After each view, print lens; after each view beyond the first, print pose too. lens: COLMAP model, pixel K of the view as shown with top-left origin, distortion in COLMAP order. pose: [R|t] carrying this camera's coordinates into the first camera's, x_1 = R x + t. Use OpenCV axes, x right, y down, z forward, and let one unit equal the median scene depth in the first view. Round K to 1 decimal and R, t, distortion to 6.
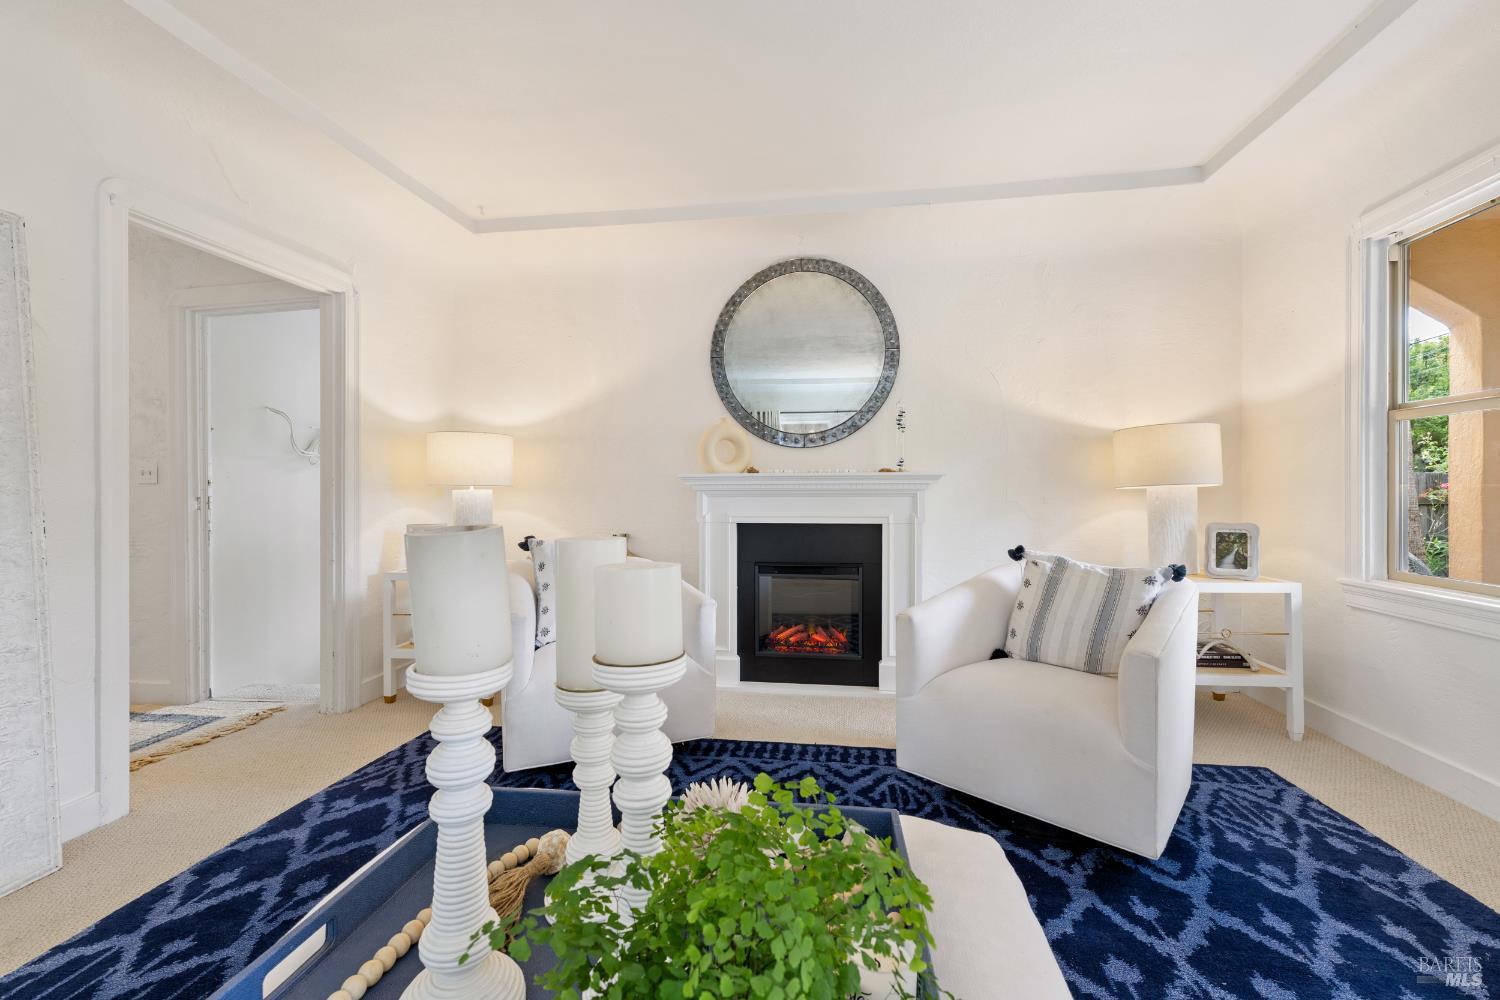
lens RADIAL K [[634.7, 0, 752.4], [0, 634.7, 487.4], [0, 0, 1]] dist [0.000802, -0.000166]
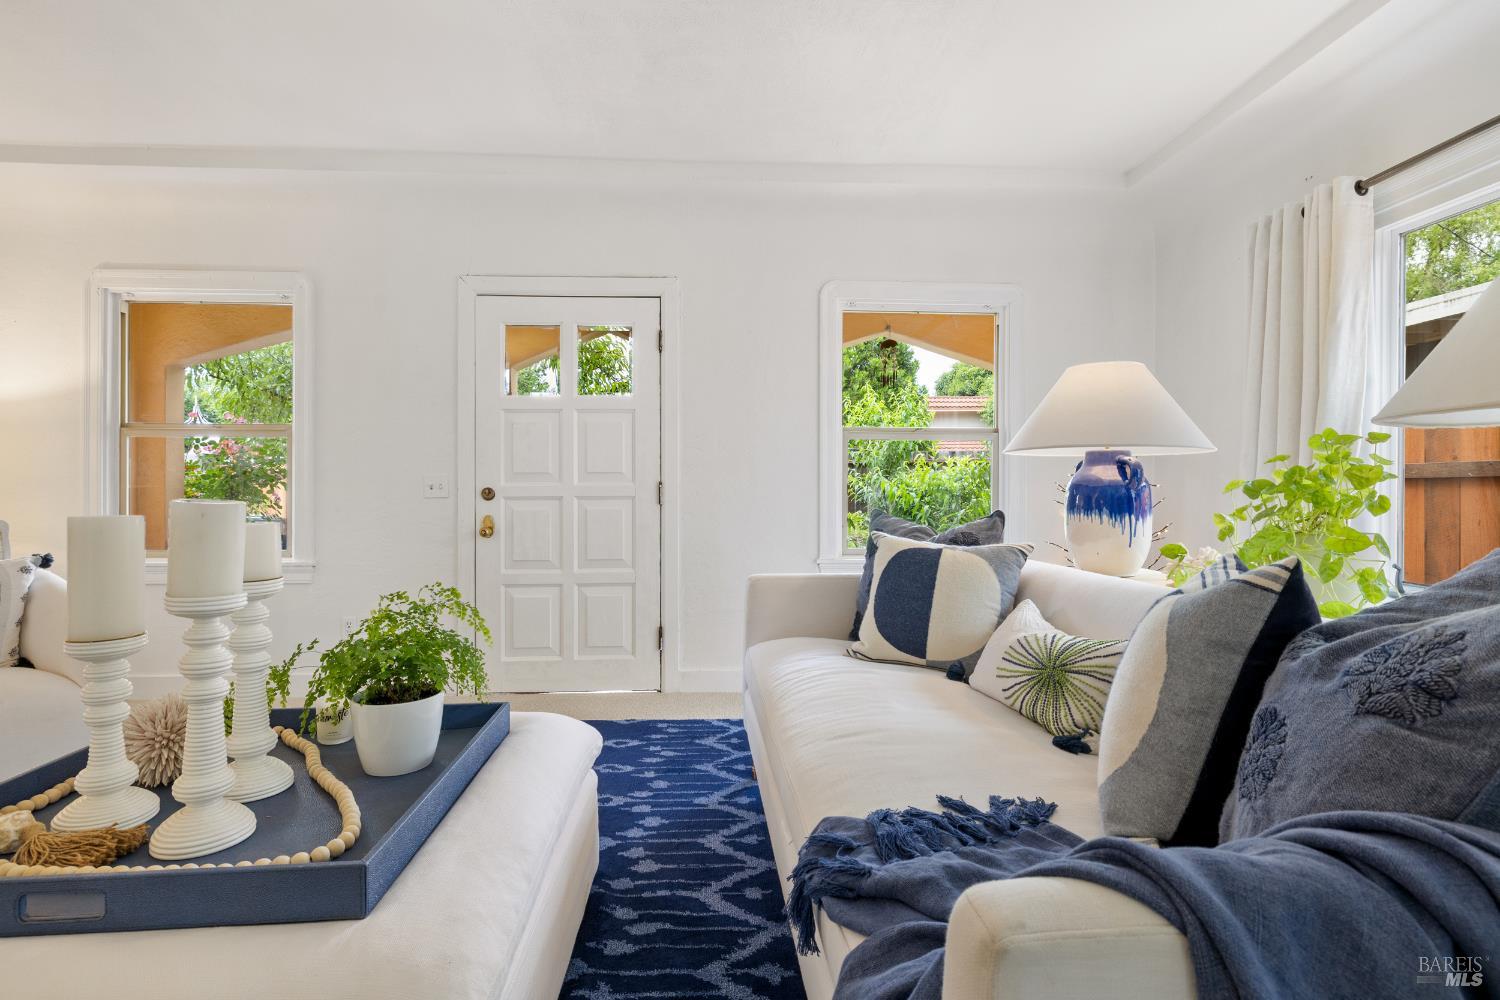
lens RADIAL K [[722.0, 0, 750.0], [0, 722.0, 500.0], [0, 0, 1]] dist [-0.000485, -0.000136]
pose [[-0.193018, -0.008033, 0.981162, -0.610978], [-0.003782, 0.999965, 0.007443, 0.010089], [-0.981188, -0.002274, -0.193042, 0.020450]]
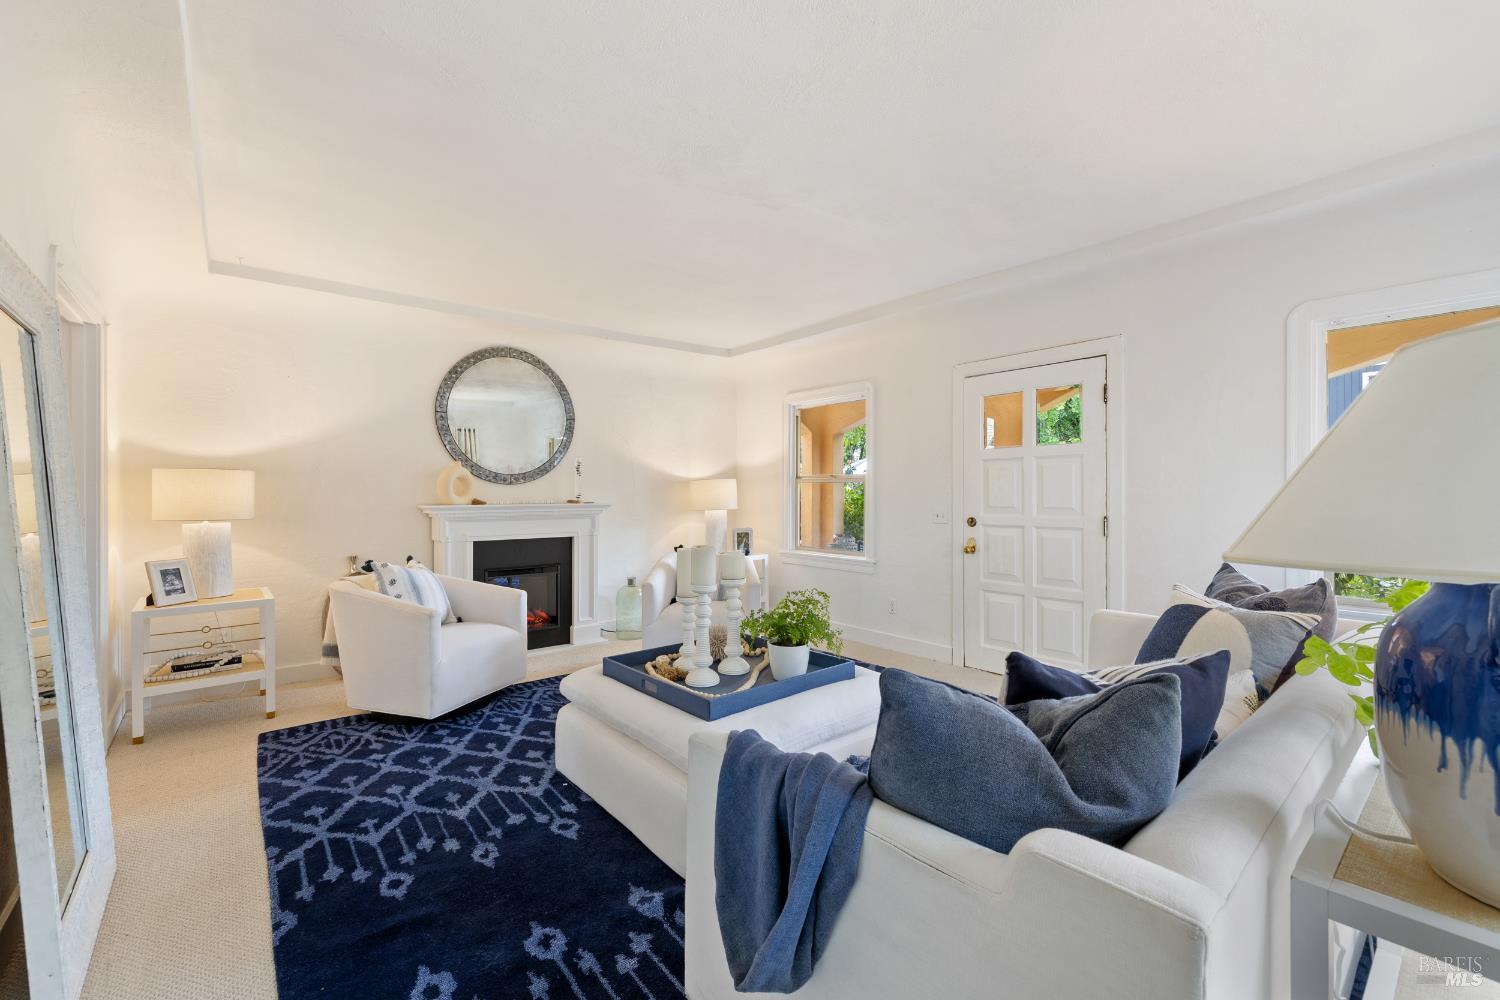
lens RADIAL K [[634.7, 0, 752.4], [0, 634.7, 487.4], [0, 0, 1]] dist [0.000802, -0.000166]
pose [[0.672501, 0.007814, 0.740055, -0.764357], [-0.002853, 0.999964, -0.007966, -0.060271], [-0.740090, 0.003246, 0.672500, -0.420579]]
